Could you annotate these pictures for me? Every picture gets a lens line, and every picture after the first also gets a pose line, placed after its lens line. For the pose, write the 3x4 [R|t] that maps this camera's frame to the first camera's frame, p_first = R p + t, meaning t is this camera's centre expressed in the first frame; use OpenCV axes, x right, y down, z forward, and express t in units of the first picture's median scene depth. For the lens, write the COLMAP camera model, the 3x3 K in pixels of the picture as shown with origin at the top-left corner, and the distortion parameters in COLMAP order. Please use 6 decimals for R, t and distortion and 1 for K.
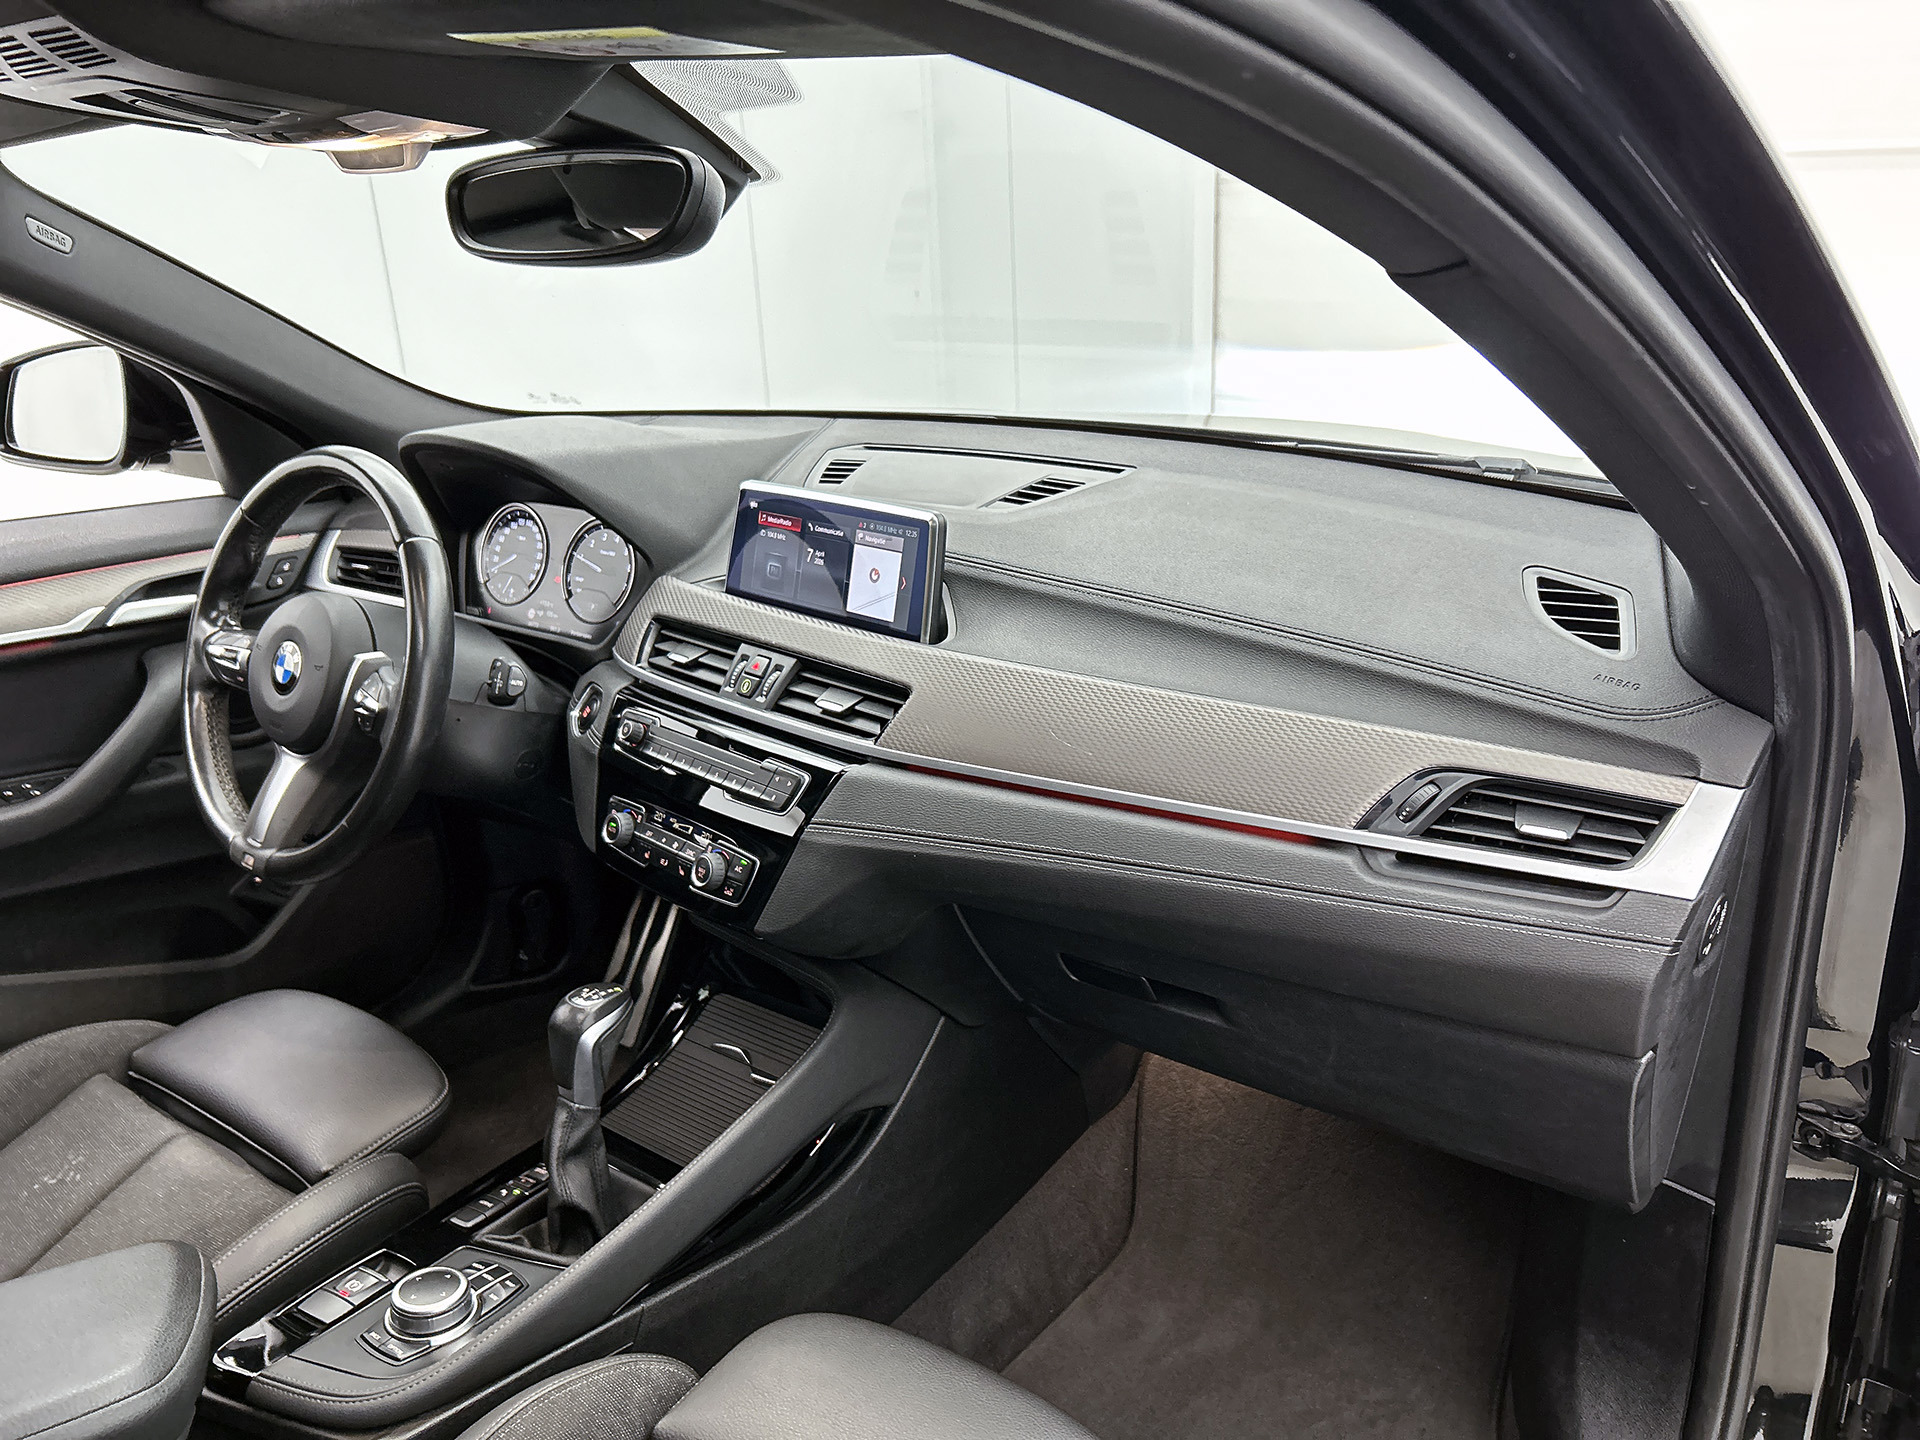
lens RADIAL K [[1484.0, 0, 960.0], [0, 1484.0, 720.0], [0, 0, 1]] dist [0.098398, -0.000229]
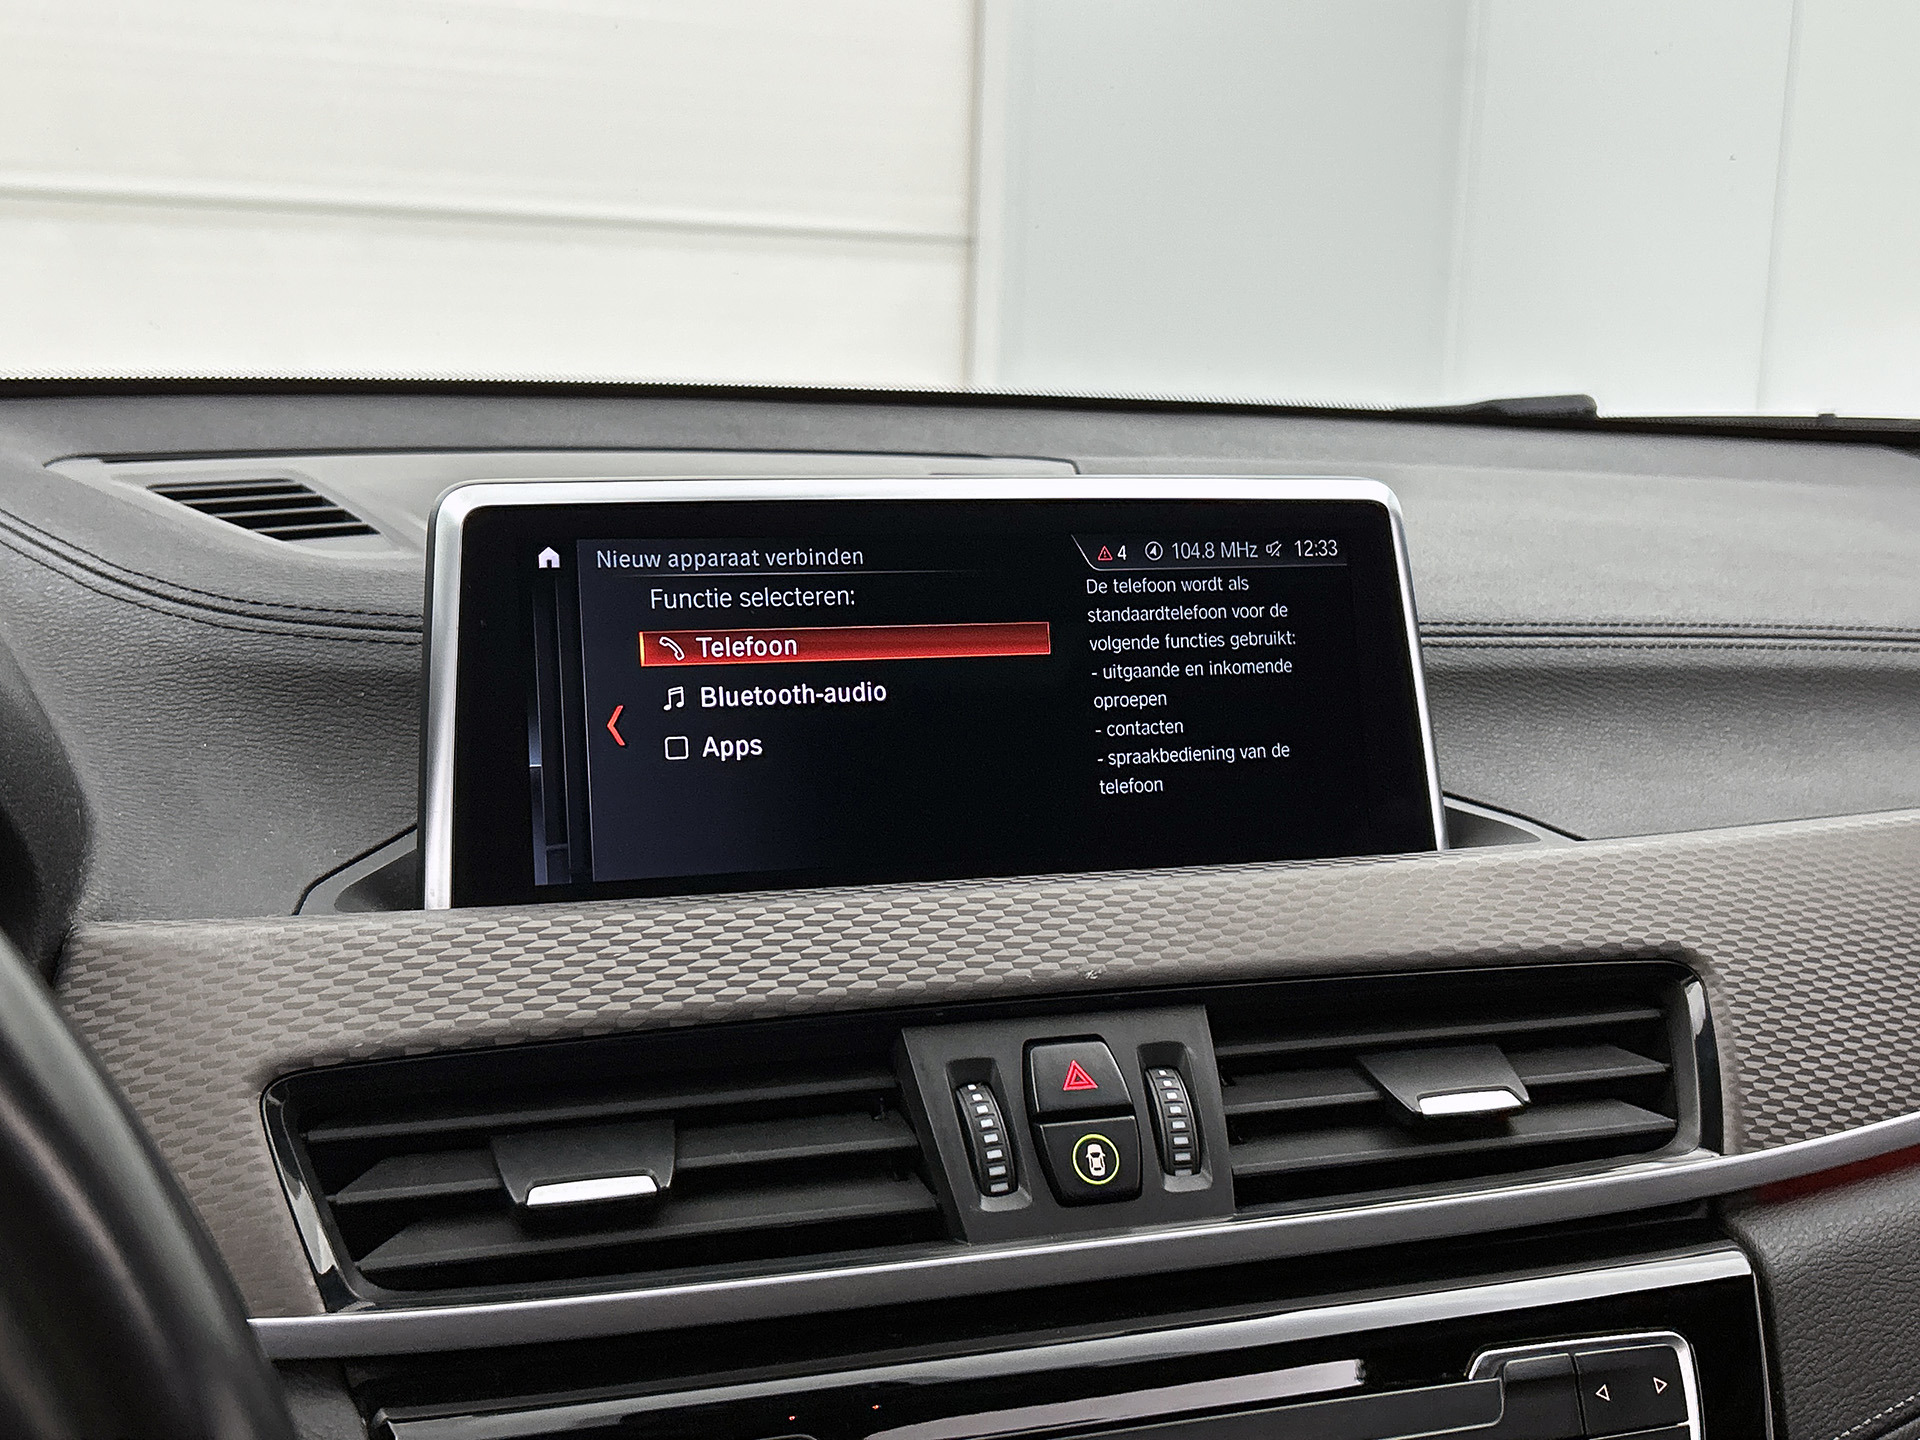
lens RADIAL K [[2256.8, 0, 960.0], [0, 2256.8, 720.0], [0, 0, 1]] dist [0.081023, -0.175485]
pose [[0.445720, -0.096727, 0.889931, -0.514185], [0.267415, 0.963137, -0.029250, -0.094165], [-0.854297, 0.251019, 0.455156, 0.844973]]
